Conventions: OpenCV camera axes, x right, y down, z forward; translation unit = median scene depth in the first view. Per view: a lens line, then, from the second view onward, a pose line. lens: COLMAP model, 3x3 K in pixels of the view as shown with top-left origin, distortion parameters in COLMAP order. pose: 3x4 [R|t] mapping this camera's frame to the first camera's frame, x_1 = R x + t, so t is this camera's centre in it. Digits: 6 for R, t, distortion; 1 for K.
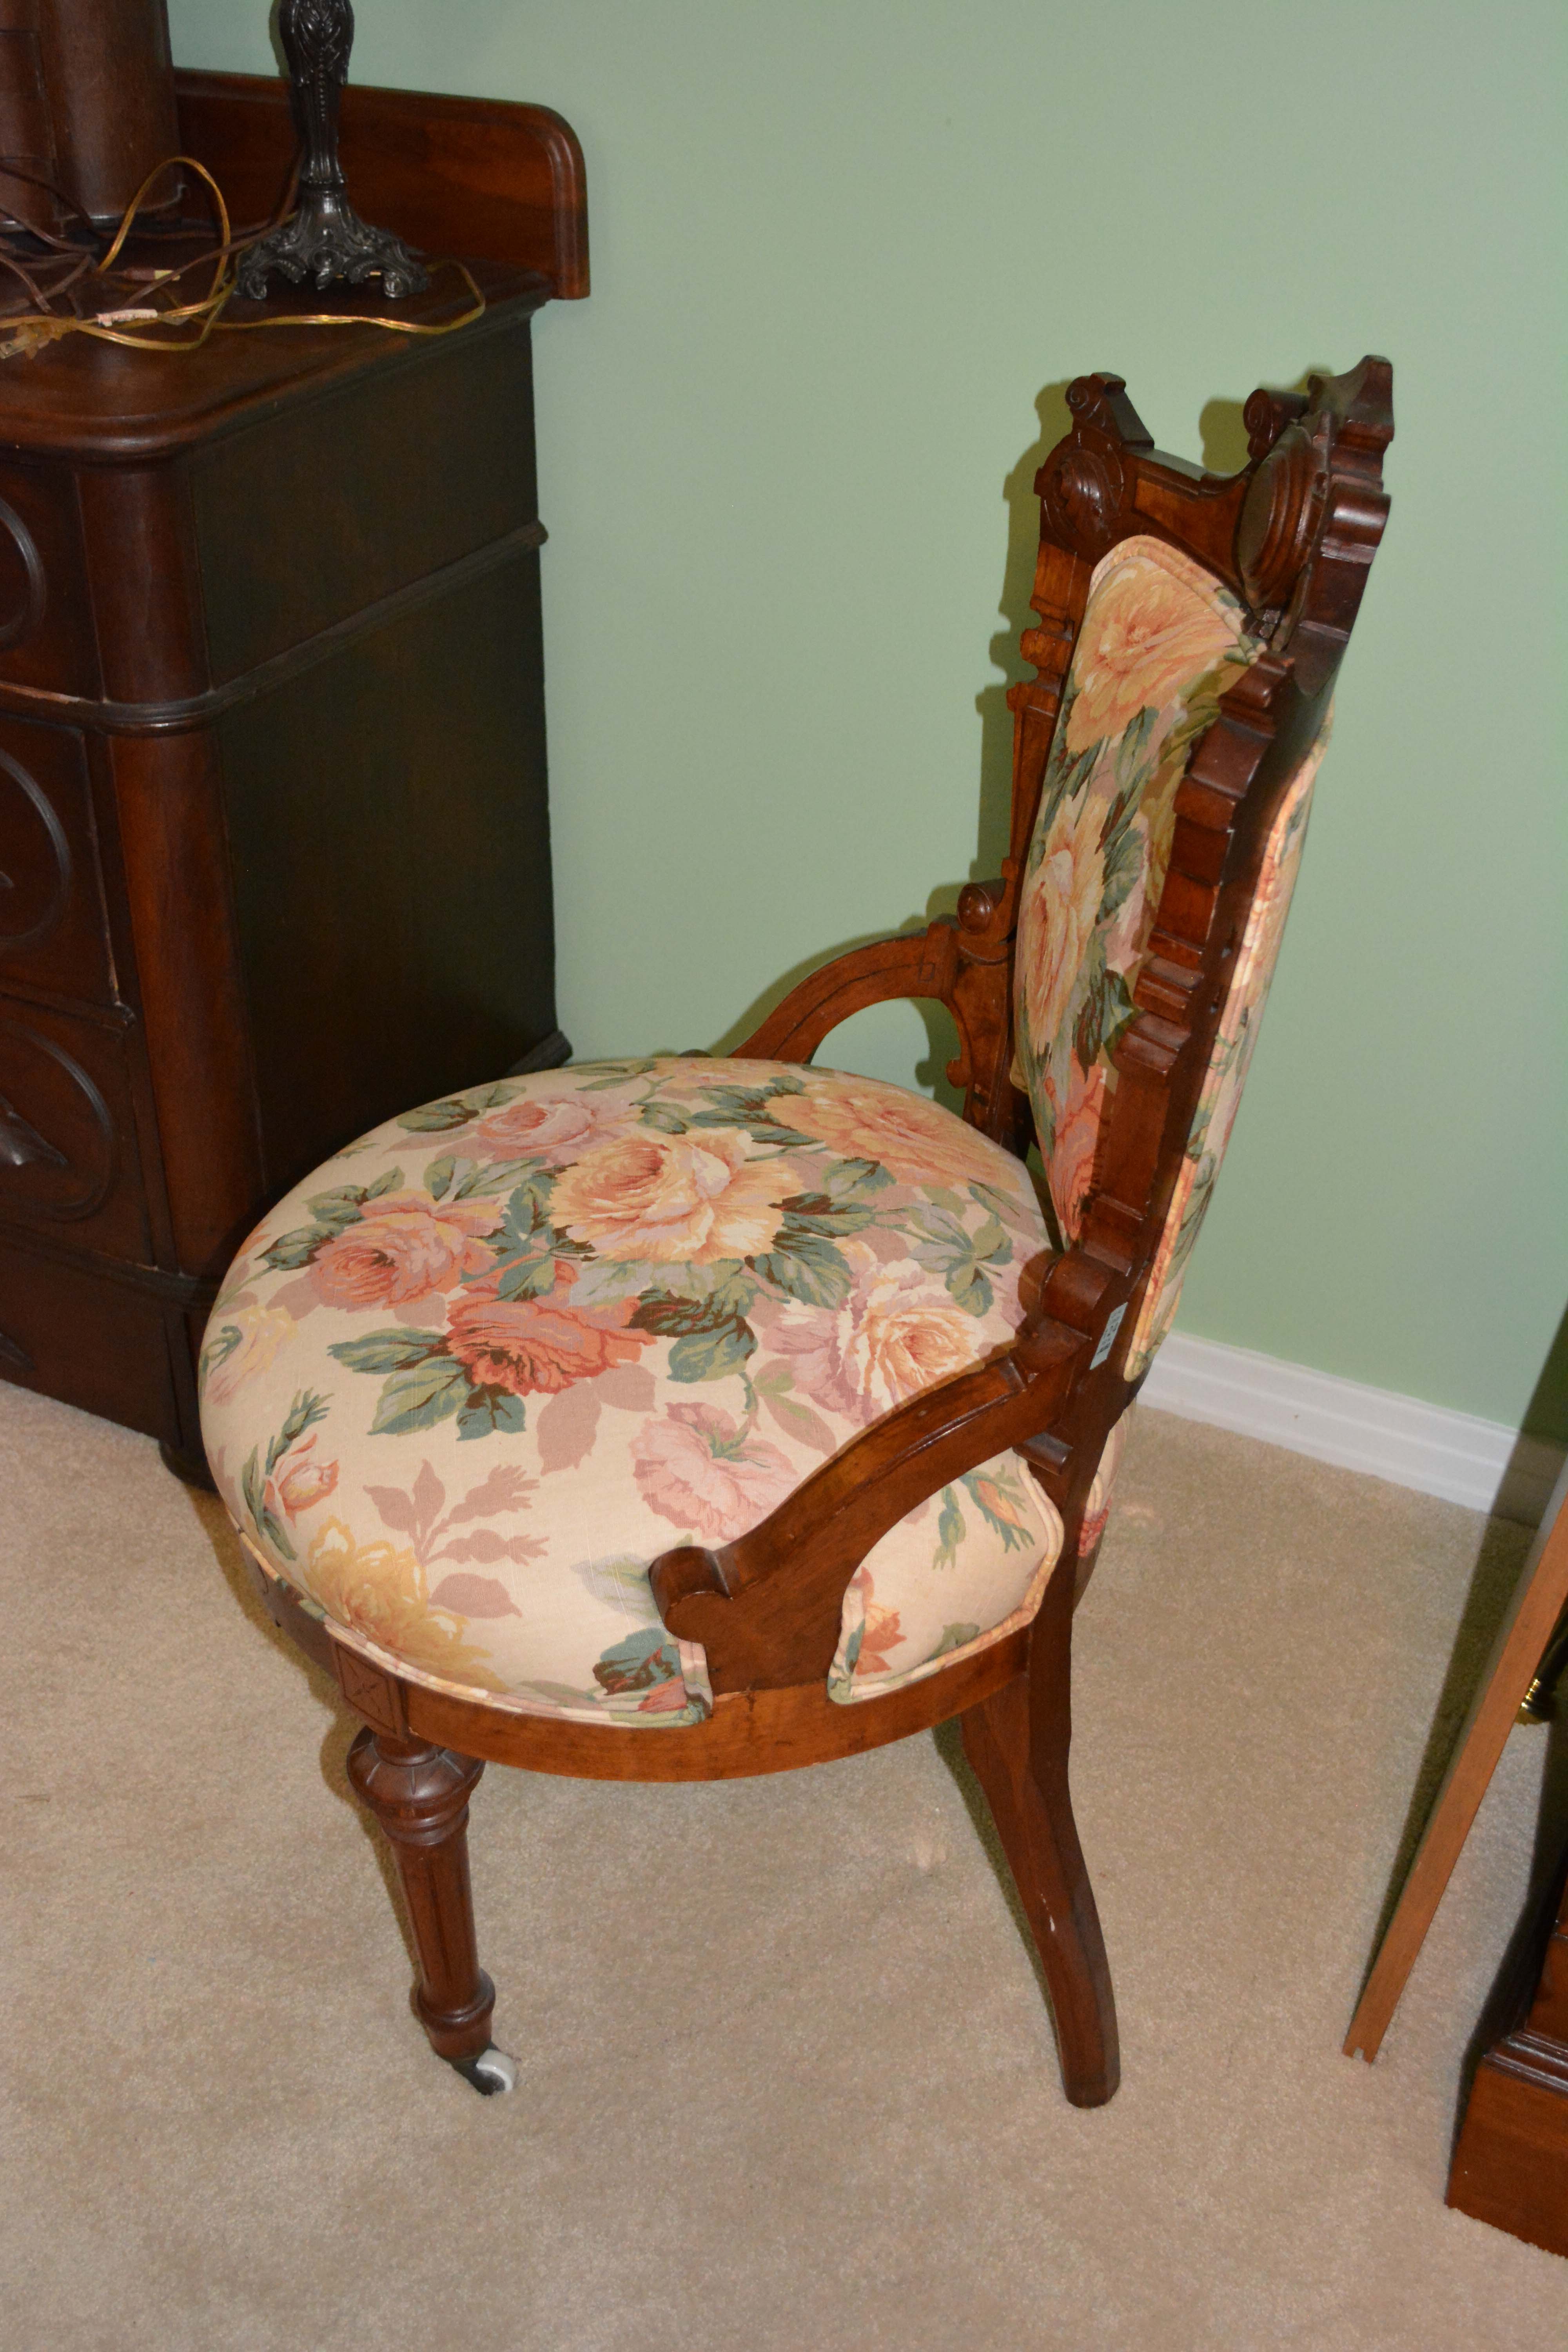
lens RADIAL K [[2623.1, 0, 775.3], [0, 2623.1, 1135.8], [0, 0, 1]] dist [-0.053866, 0.001801]
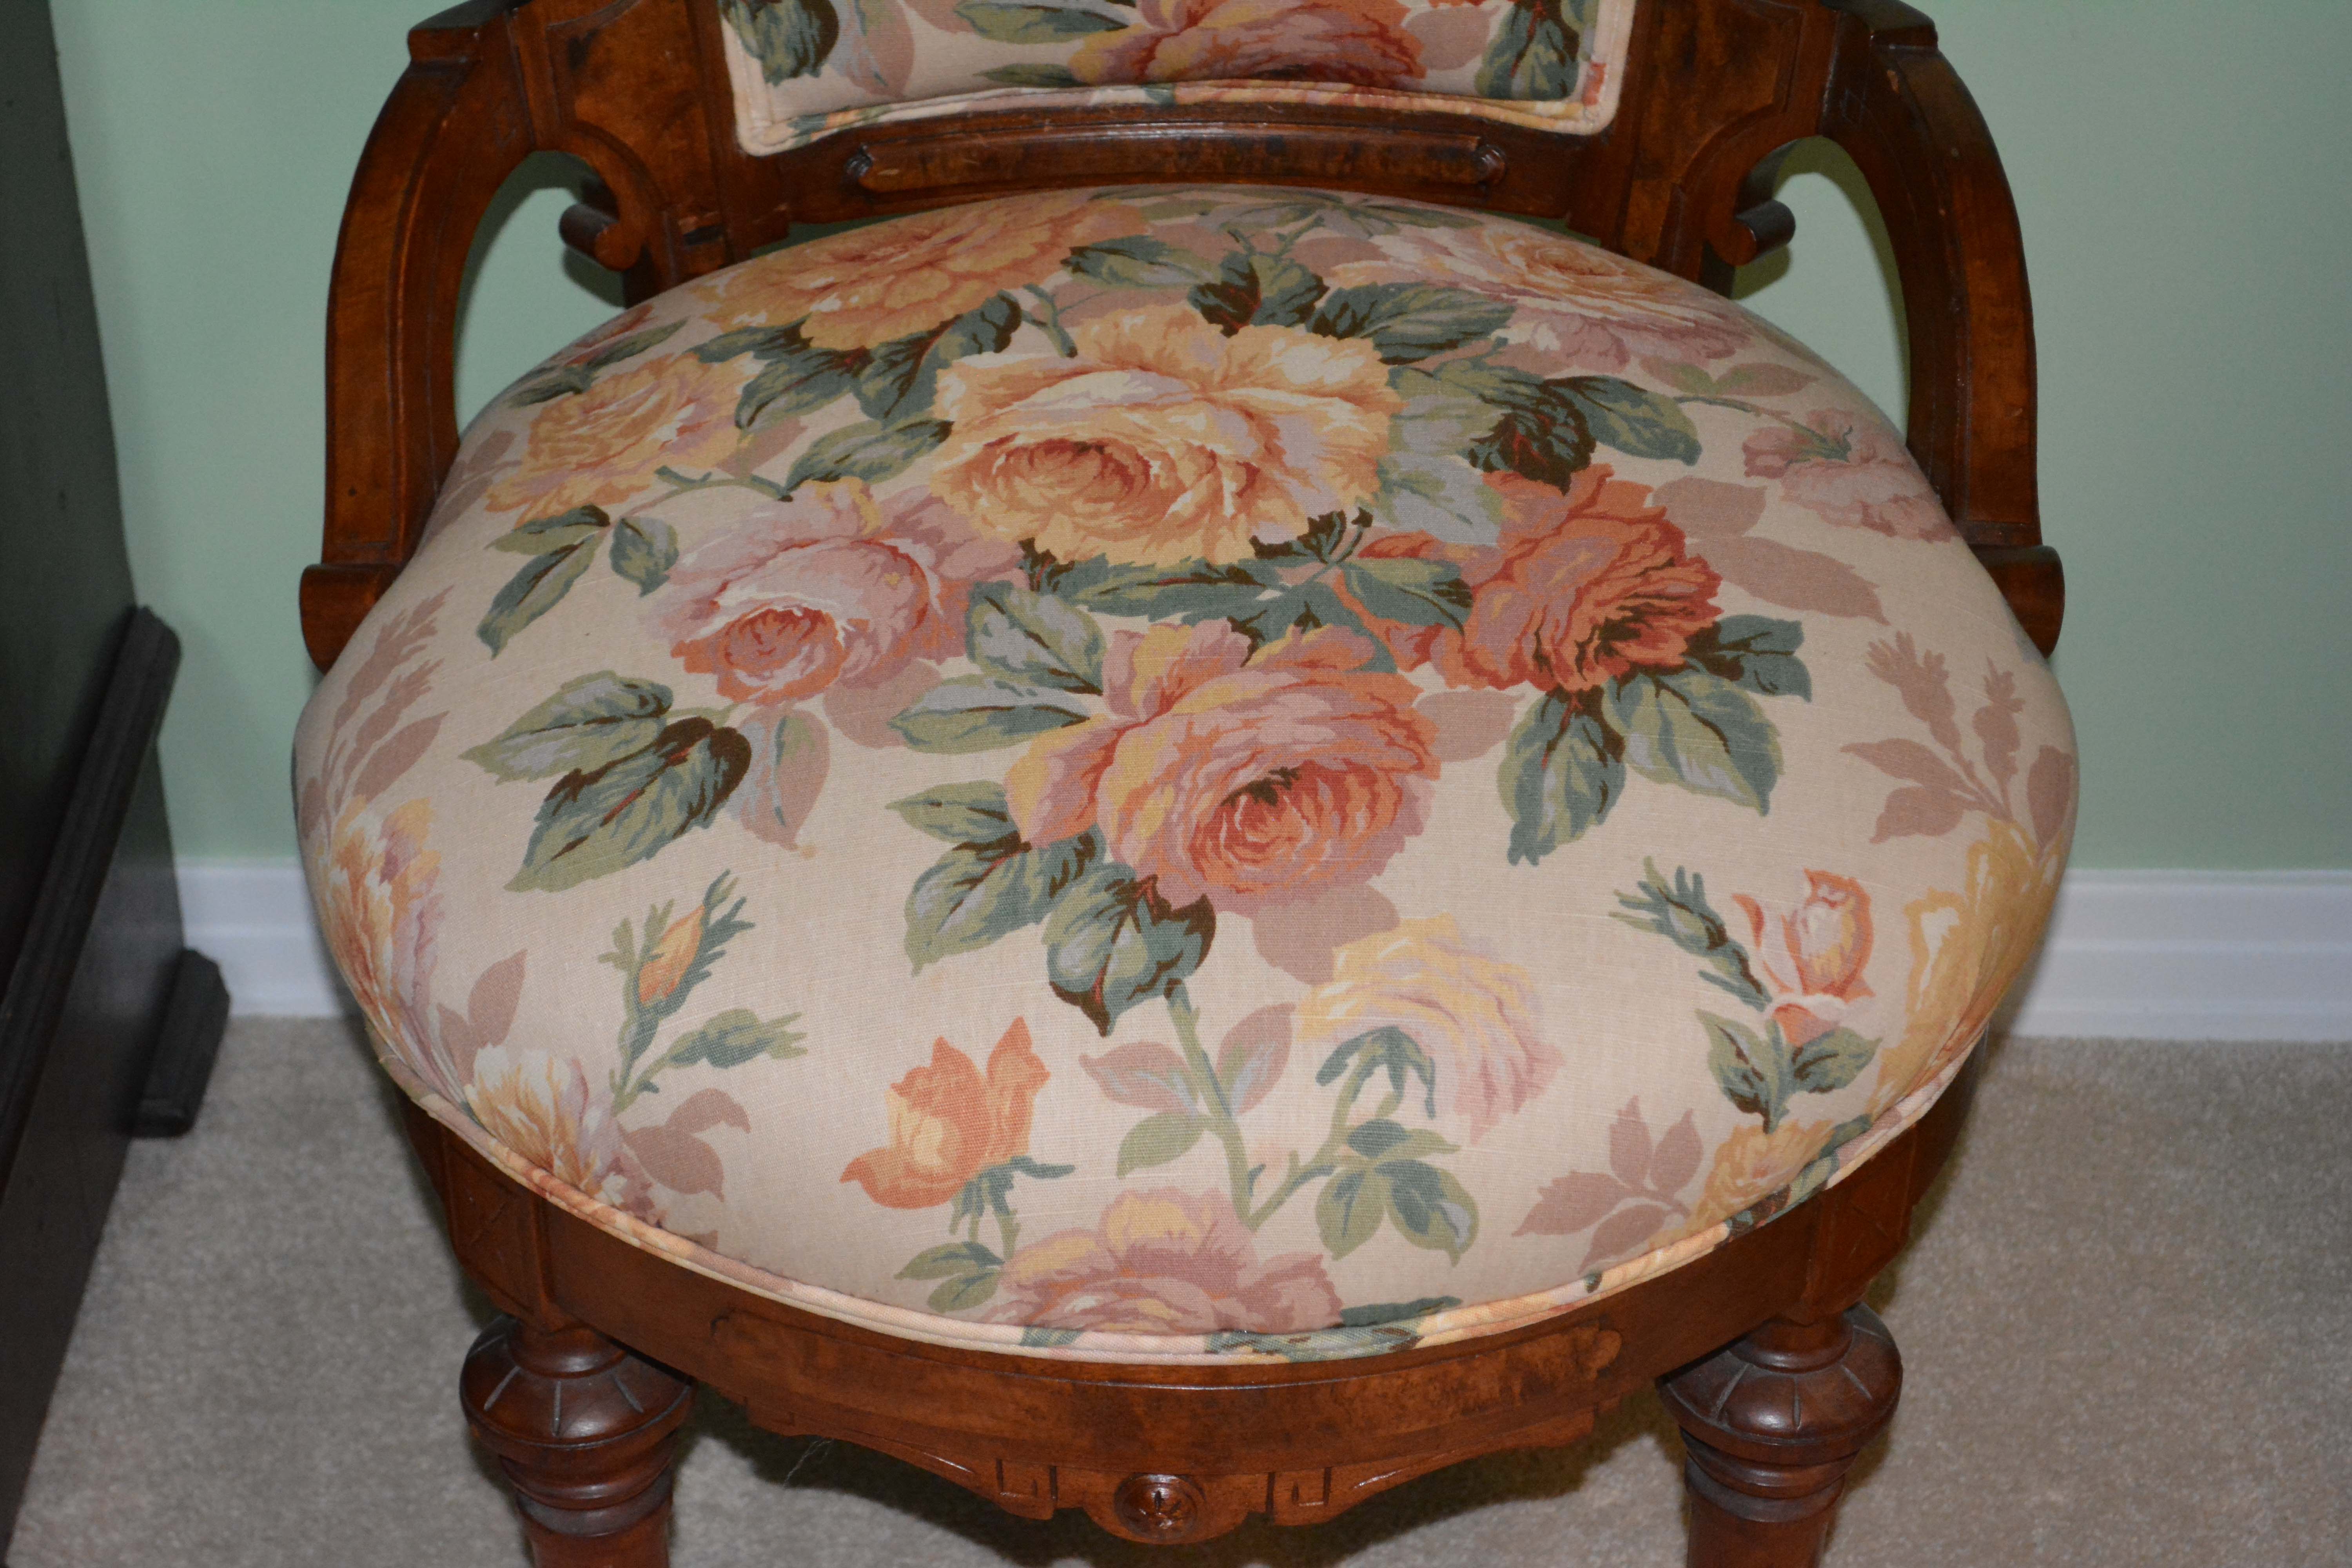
lens RADIAL K [[5277.1, 0, 1171.0], [0, 5277.1, 806.8], [0, 0, 1]] dist [0.040582, 0.037257]
pose [[0.058015, -0.574974, 0.816112, -1.027352], [0.530795, 0.710129, 0.462573, -0.450533], [-0.845512, 0.406352, 0.346392, 0.687268]]
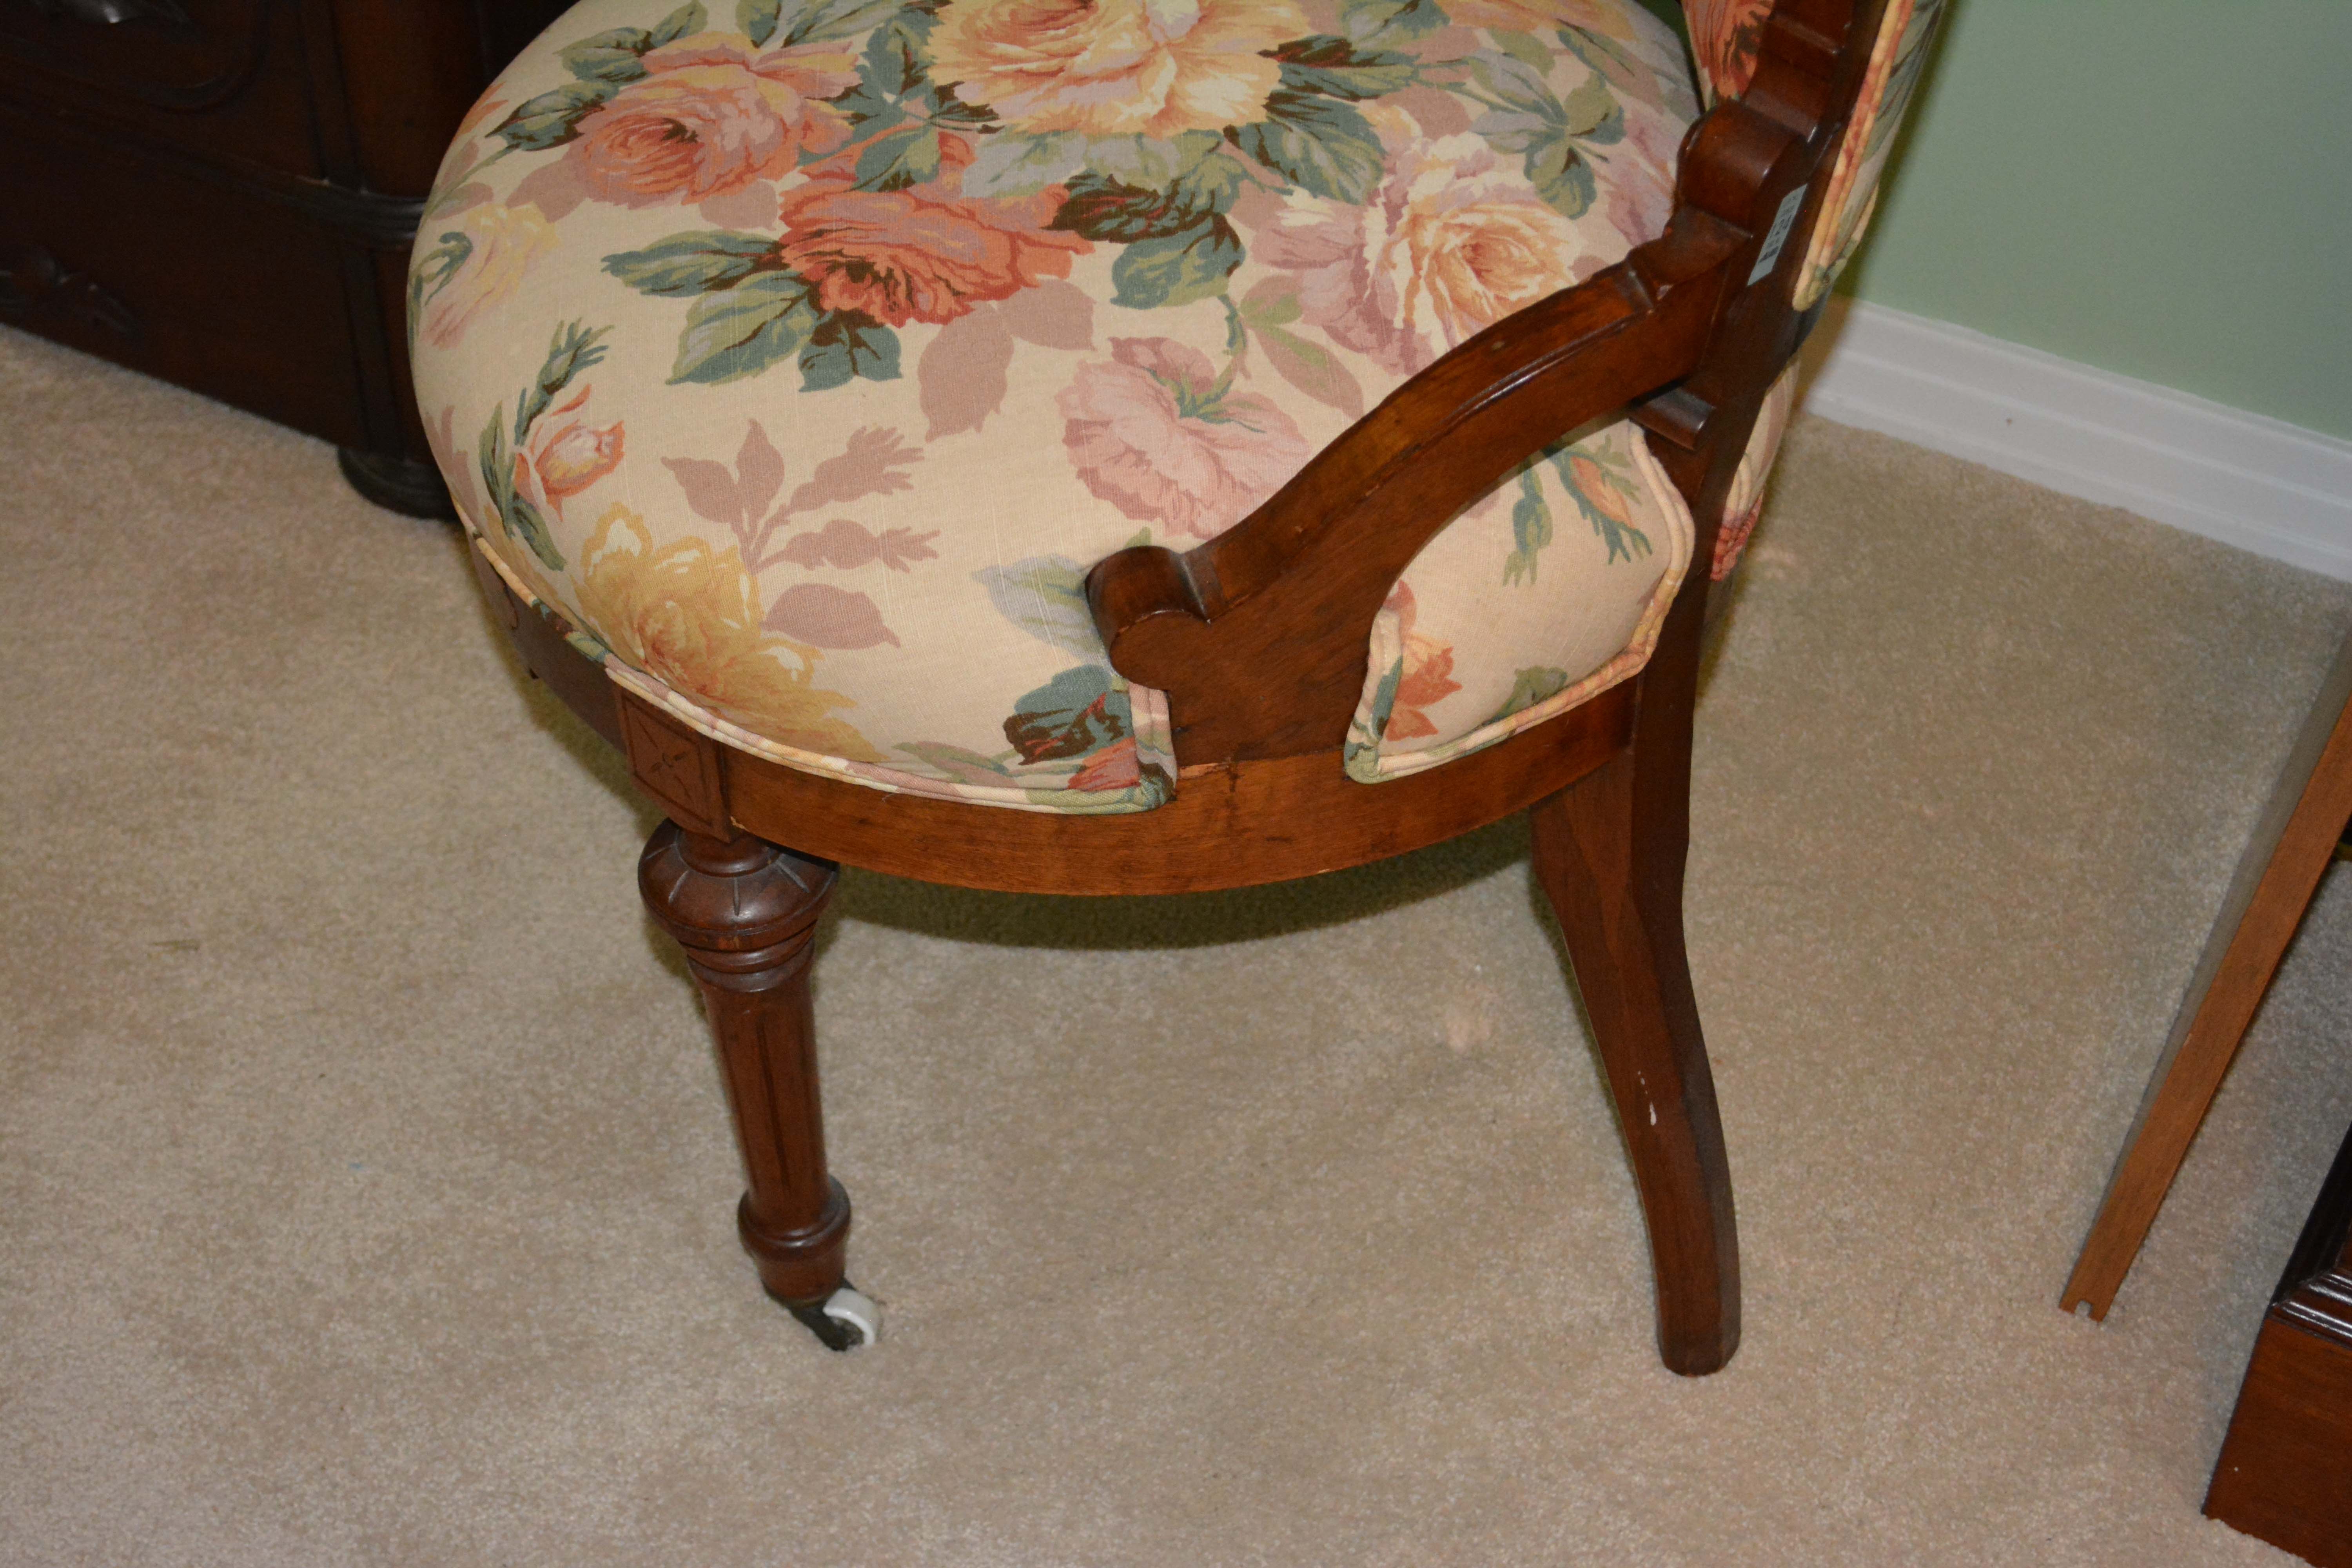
lens RADIAL K [[3796.5, 0, 1144.1], [0, 3796.5, 787.0], [0, 0, 1]] dist [-0.004647, -0.021009]
pose [[0.999908, 0.006993, -0.011638, -0.019752], [-0.004781, 0.983612, 0.180236, 0.037763], [0.012707, -0.180164, 0.983554, 0.020954]]
